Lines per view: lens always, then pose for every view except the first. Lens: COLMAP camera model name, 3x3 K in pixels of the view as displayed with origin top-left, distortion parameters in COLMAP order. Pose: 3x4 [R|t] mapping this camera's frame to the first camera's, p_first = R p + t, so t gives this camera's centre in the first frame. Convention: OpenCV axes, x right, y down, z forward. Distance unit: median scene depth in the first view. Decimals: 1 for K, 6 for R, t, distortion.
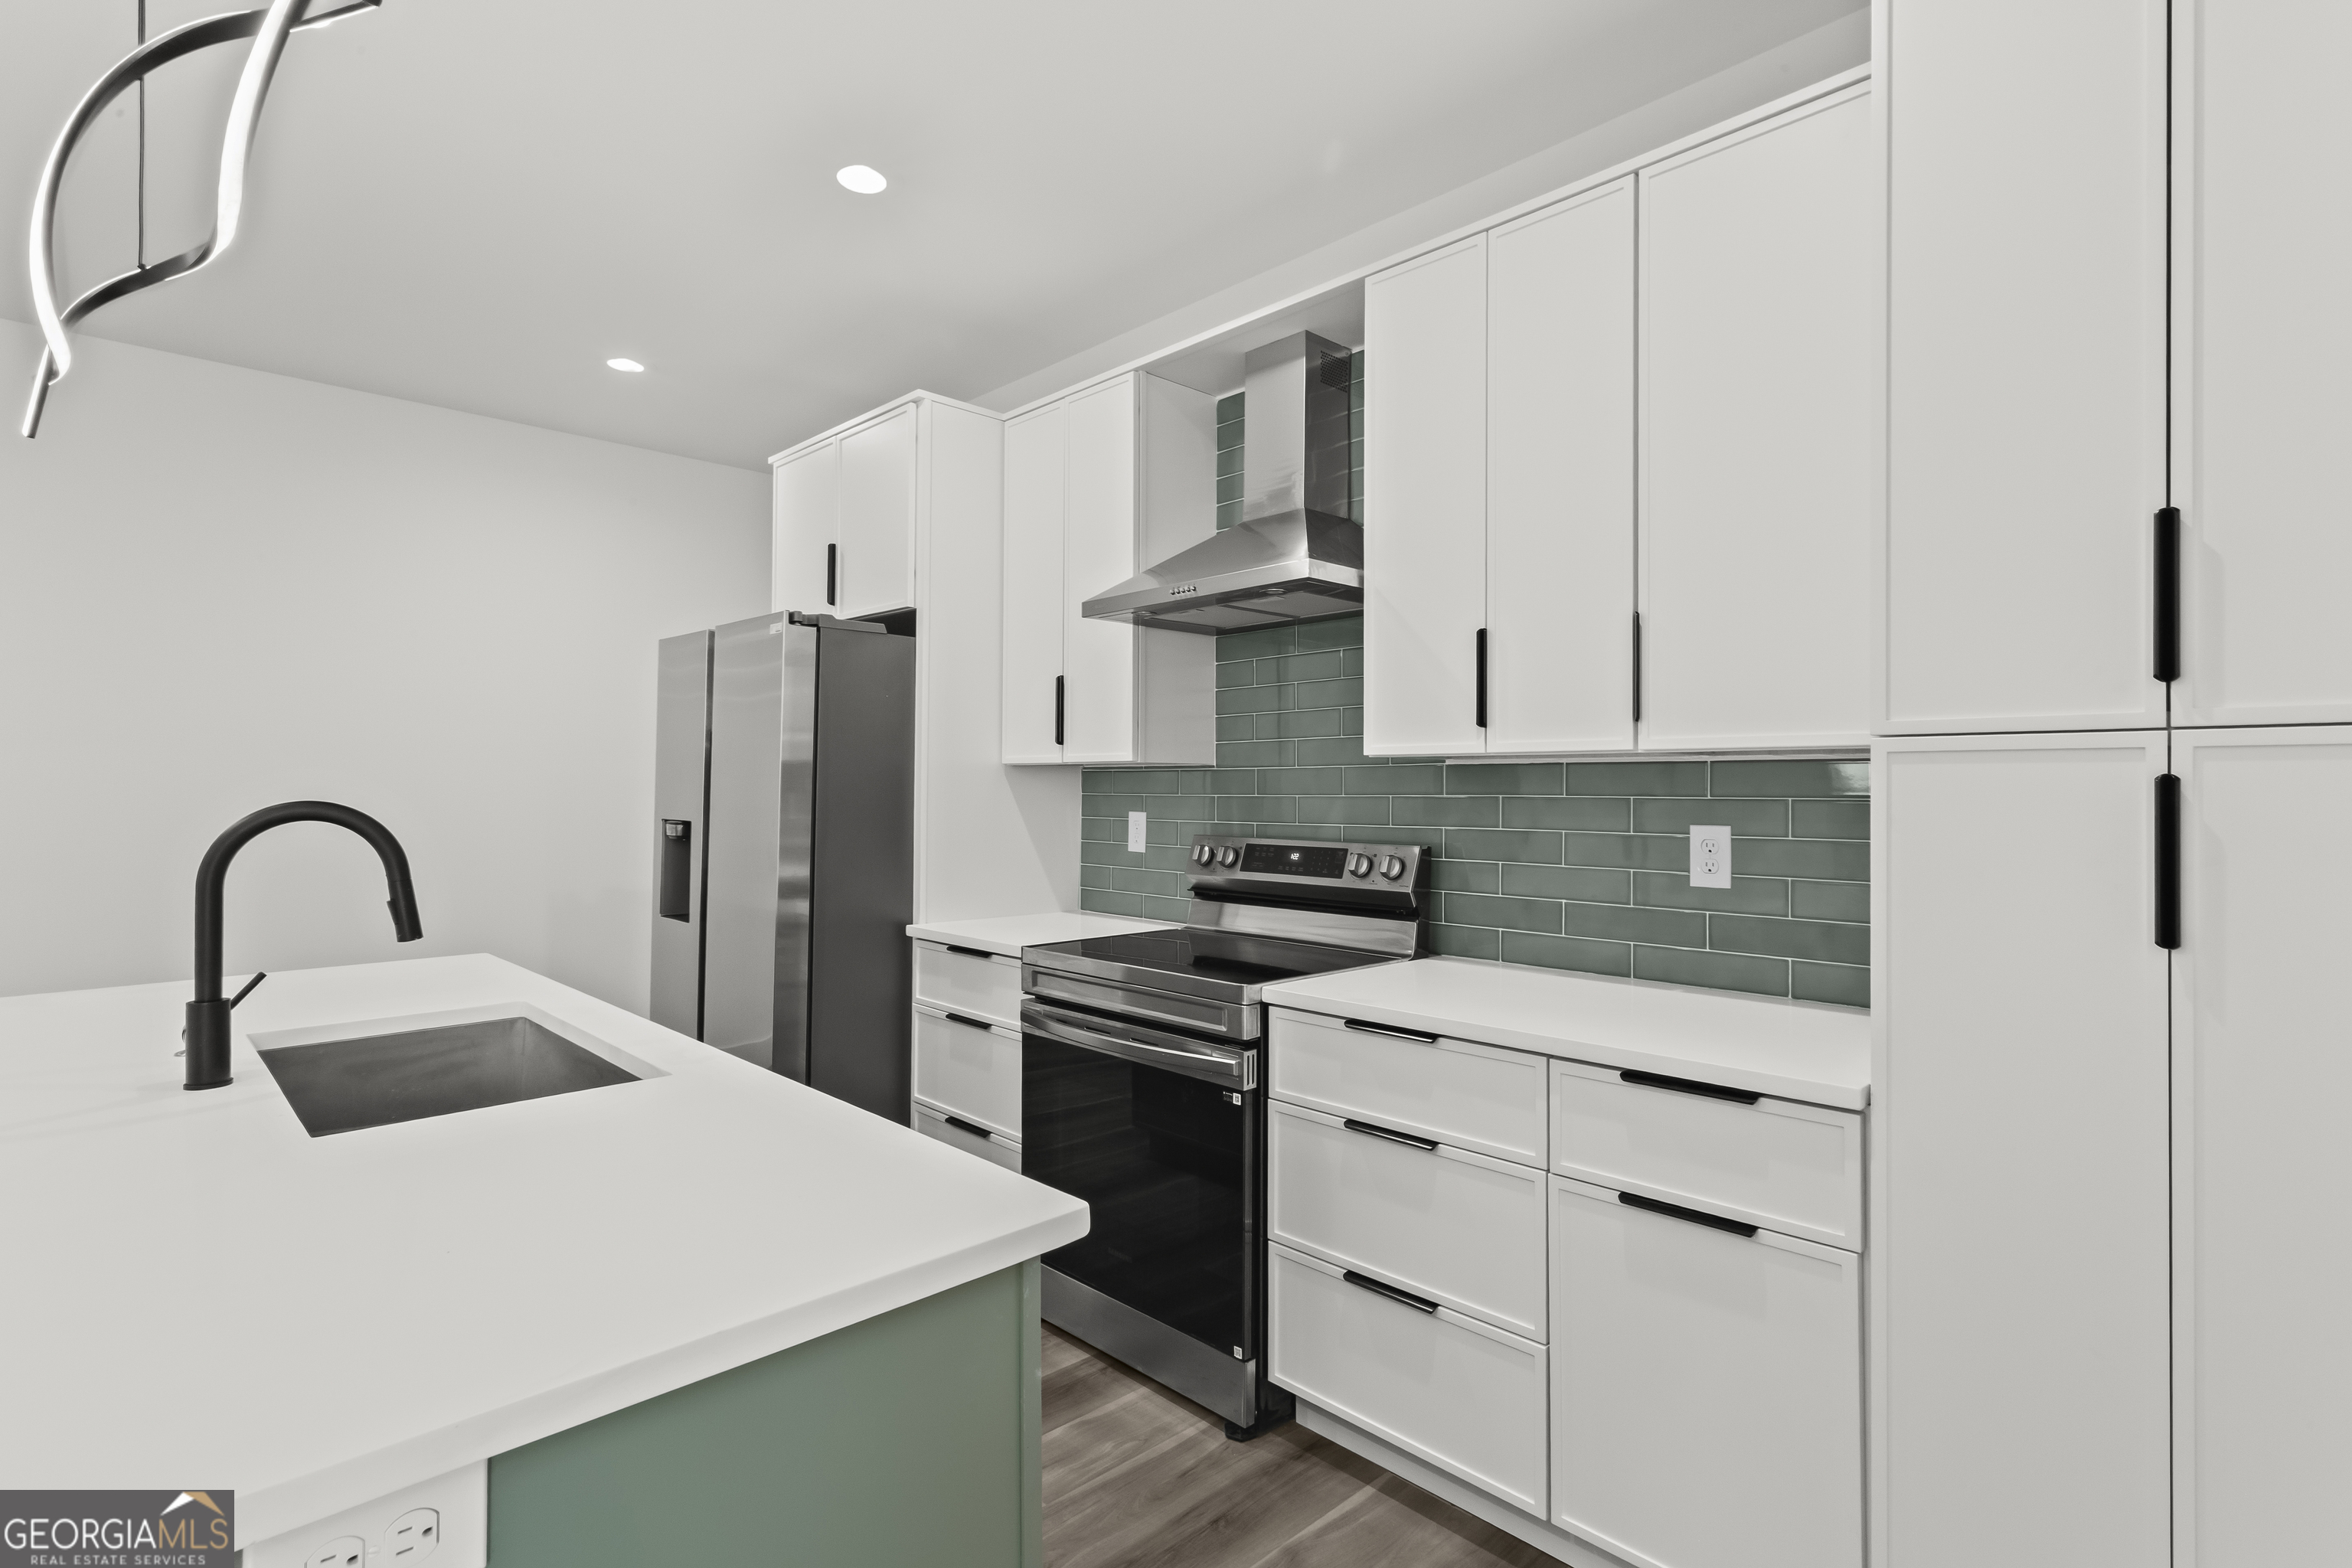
lens RADIAL K [[1120.9, 0, 1178.7], [0, 1120.9, 792.1], [0, 0, 1]] dist [-0.001309, 0.000775]
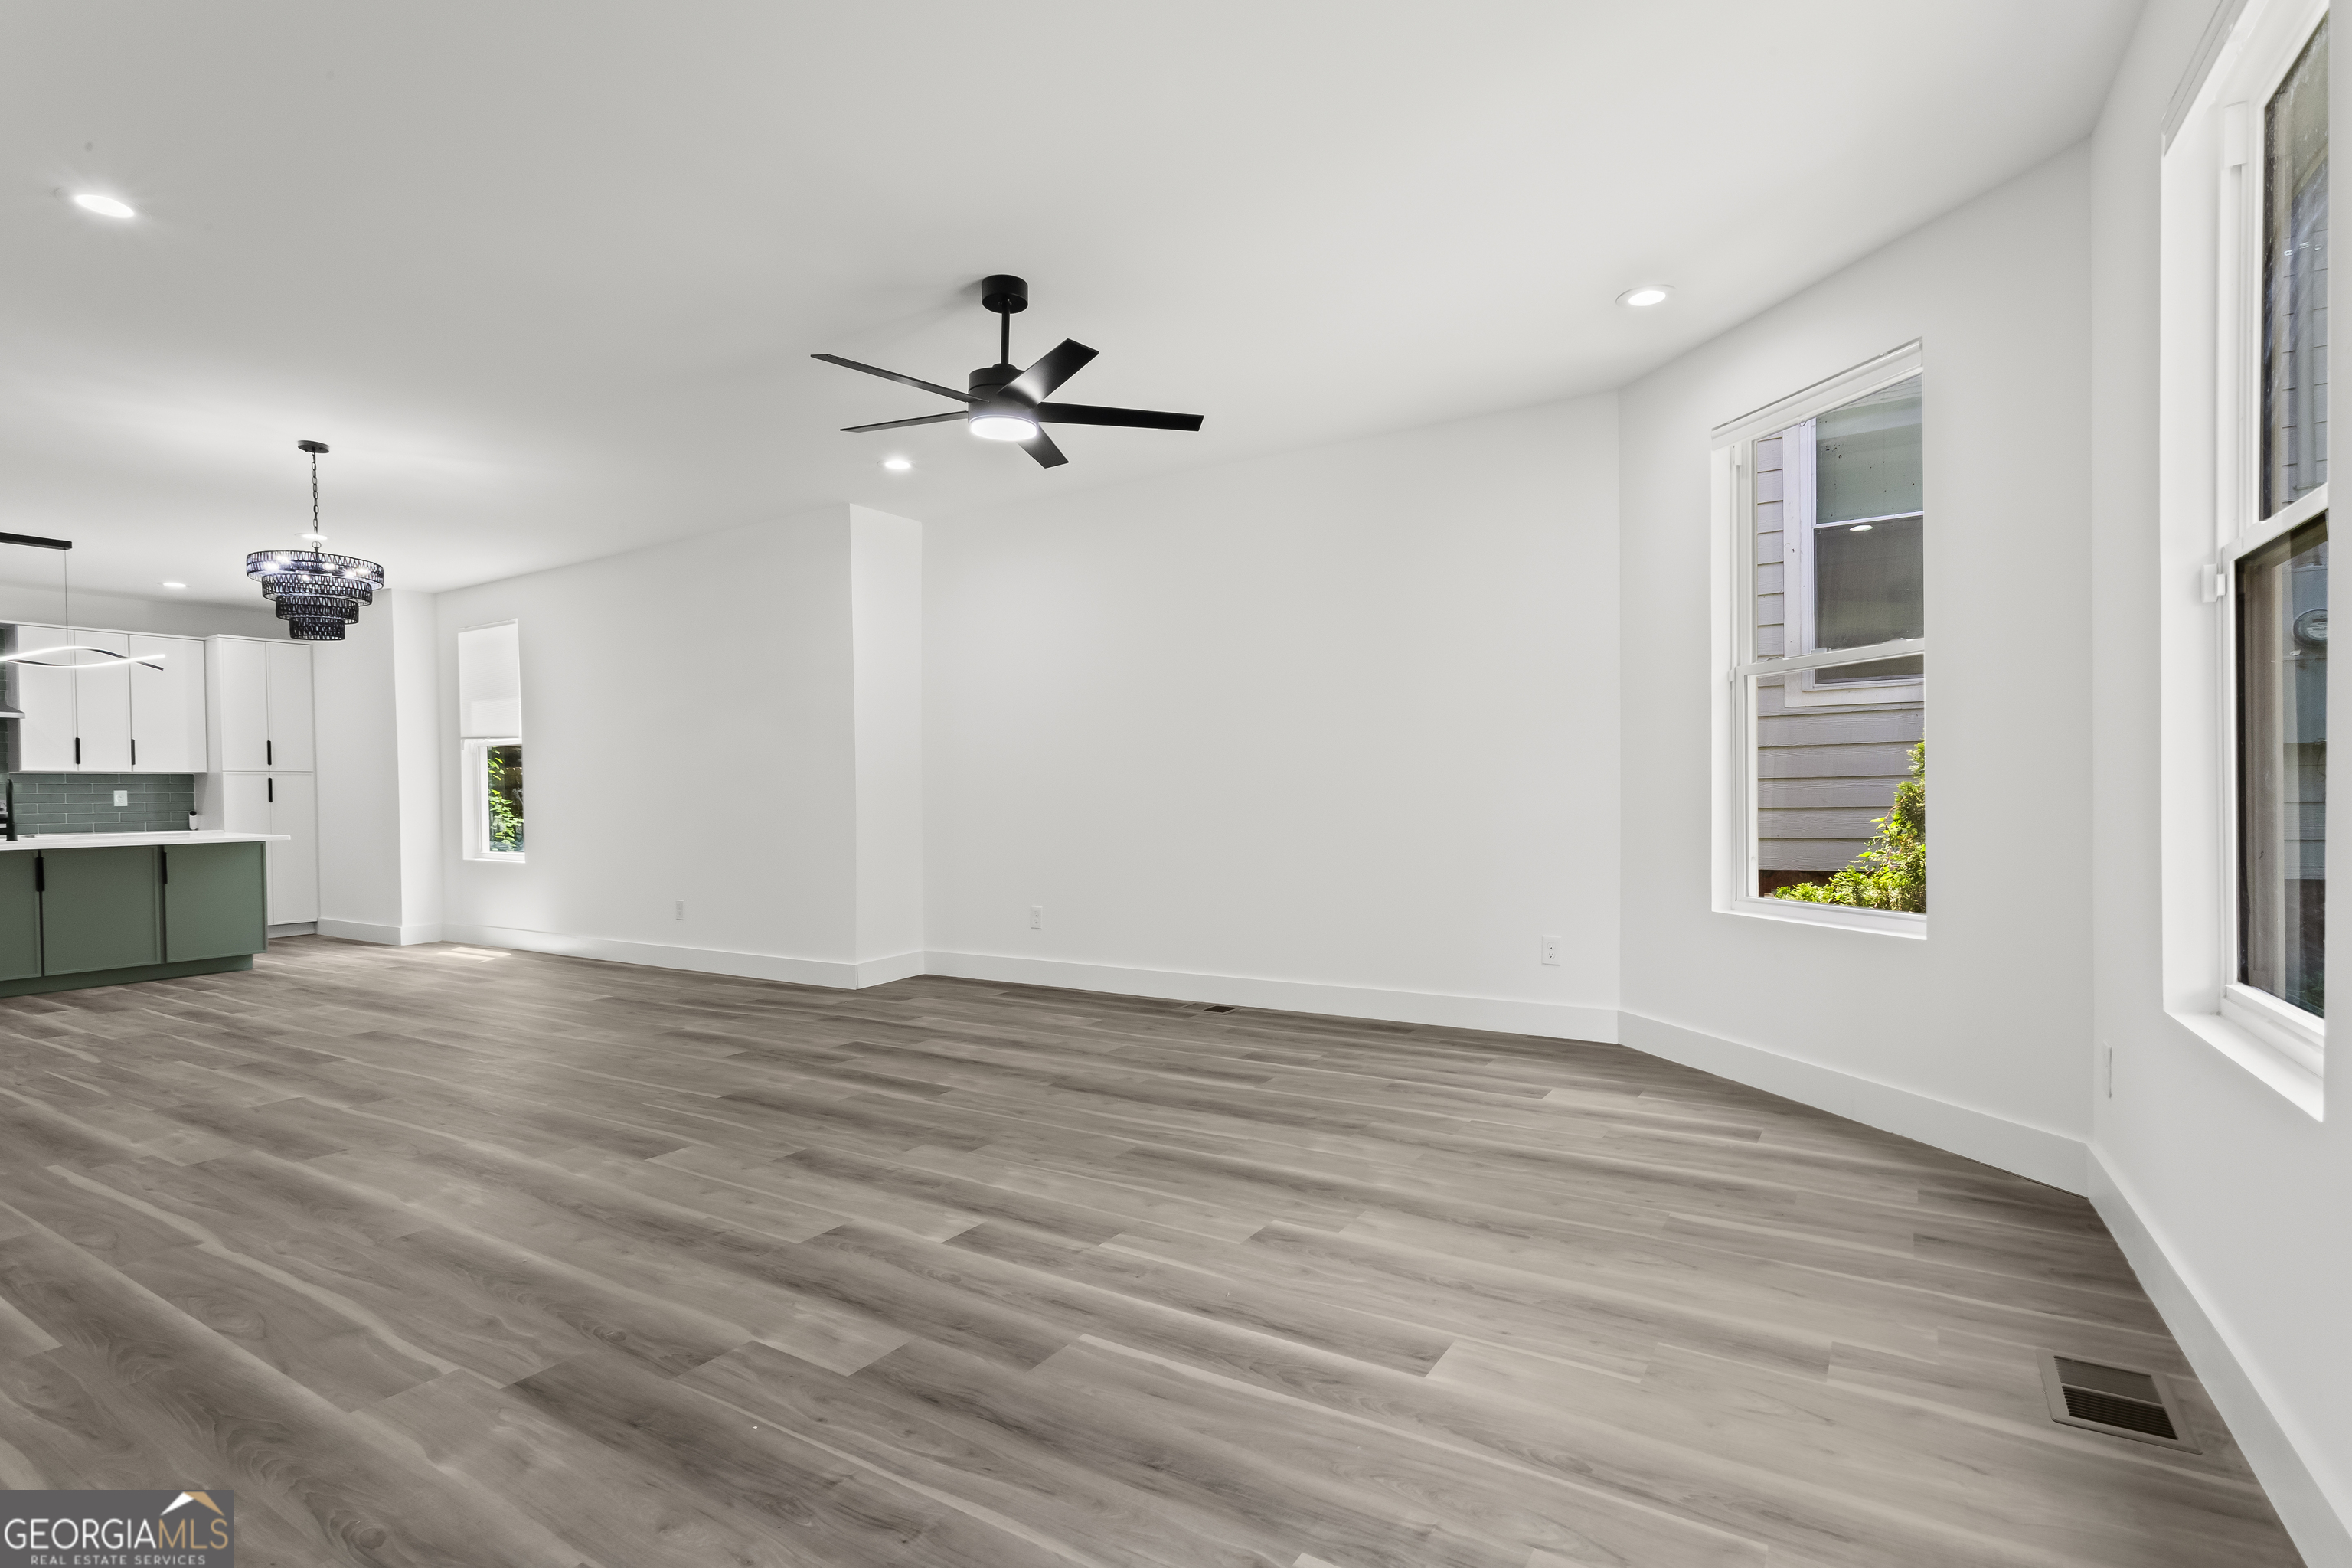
lens RADIAL K [[1130.4, 0, 1179.6], [0, 1130.4, 811.6], [0, 0, 1]] dist [0.001472, 0.001571]
pose [[-0.238988, -0.015686, 0.970896, -4.117767], [0.015127, 0.999688, 0.019875, 0.078604], [-0.970905, 0.019436, -0.238676, -1.598588]]
